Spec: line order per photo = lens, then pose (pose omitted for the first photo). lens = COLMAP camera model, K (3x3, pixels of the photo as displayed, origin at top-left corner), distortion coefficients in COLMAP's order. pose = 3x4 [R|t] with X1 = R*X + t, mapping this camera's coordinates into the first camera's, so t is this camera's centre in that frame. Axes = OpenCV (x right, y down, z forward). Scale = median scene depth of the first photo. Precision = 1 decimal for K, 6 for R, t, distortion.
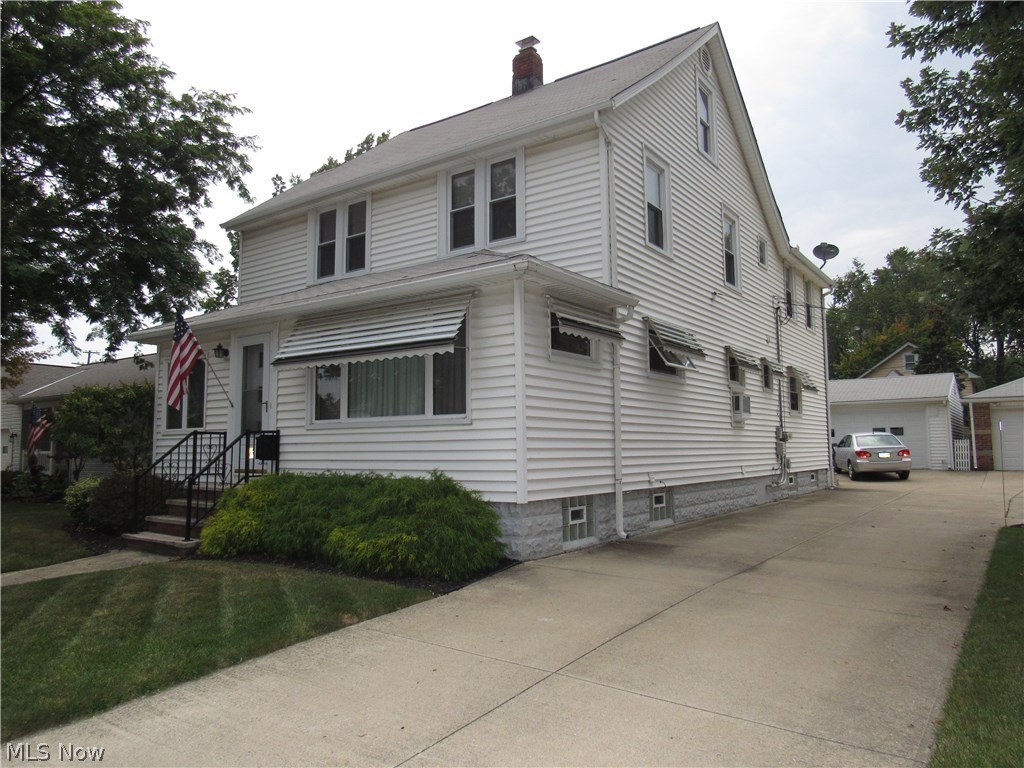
lens RADIAL K [[734.1, 0, 512.7], [0, 734.1, 377.4], [0, 0, 1]] dist [-0.025367, 0.004499]
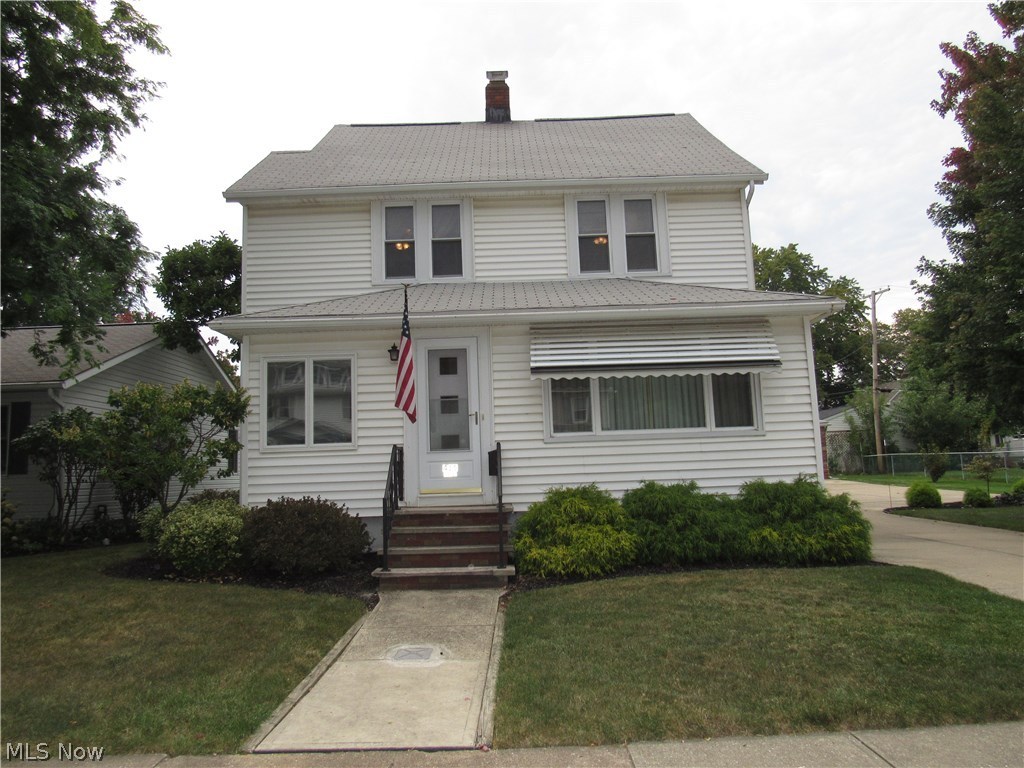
lens RADIAL K [[700.4, 0, 513.0], [0, 700.4, 404.5], [0, 0, 1]] dist [-0.019233, 0.001478]
pose [[0.815999, 0.028916, 0.577329, -0.796541], [-0.030152, 0.999518, -0.007446, 0.027617], [-0.577266, -0.011332, 0.816477, 0.259237]]
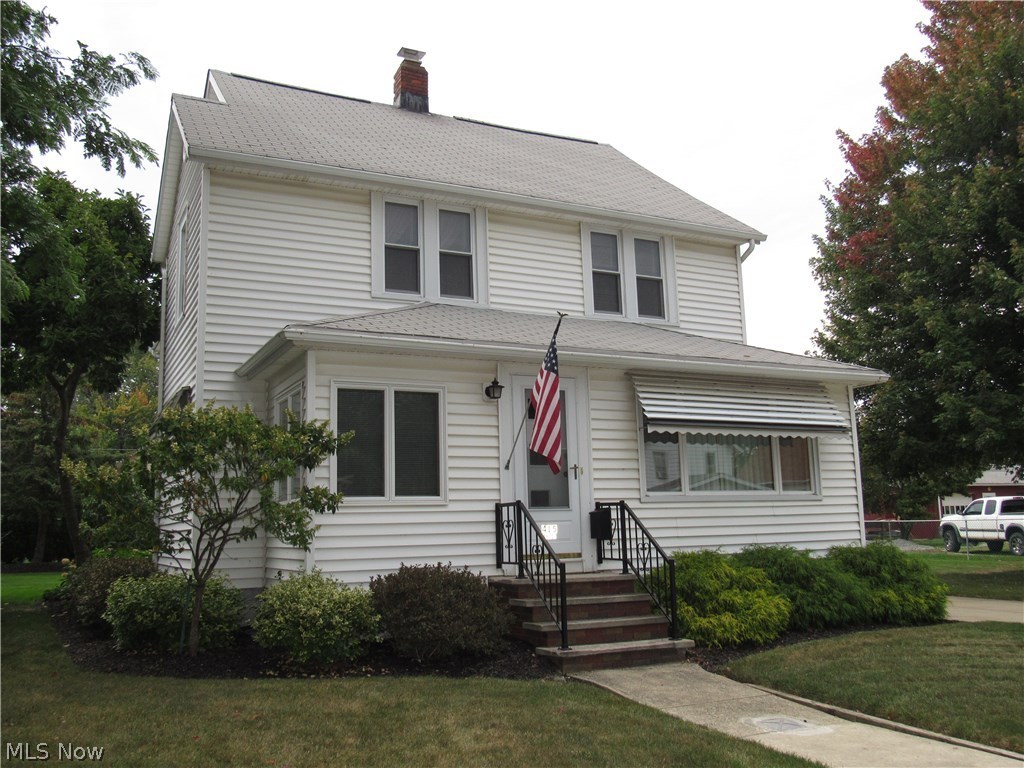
lens RADIAL K [[909.4, 0, 512.0], [0, 909.4, 384.0], [0, 0, 1]] dist [-0.015031, -0.011623]
pose [[0.472989, 0.131154, 0.871252, -1.226456], [-0.070239, 0.991324, -0.111097, 0.059098], [-0.878264, -0.008648, 0.478098, 0.584459]]
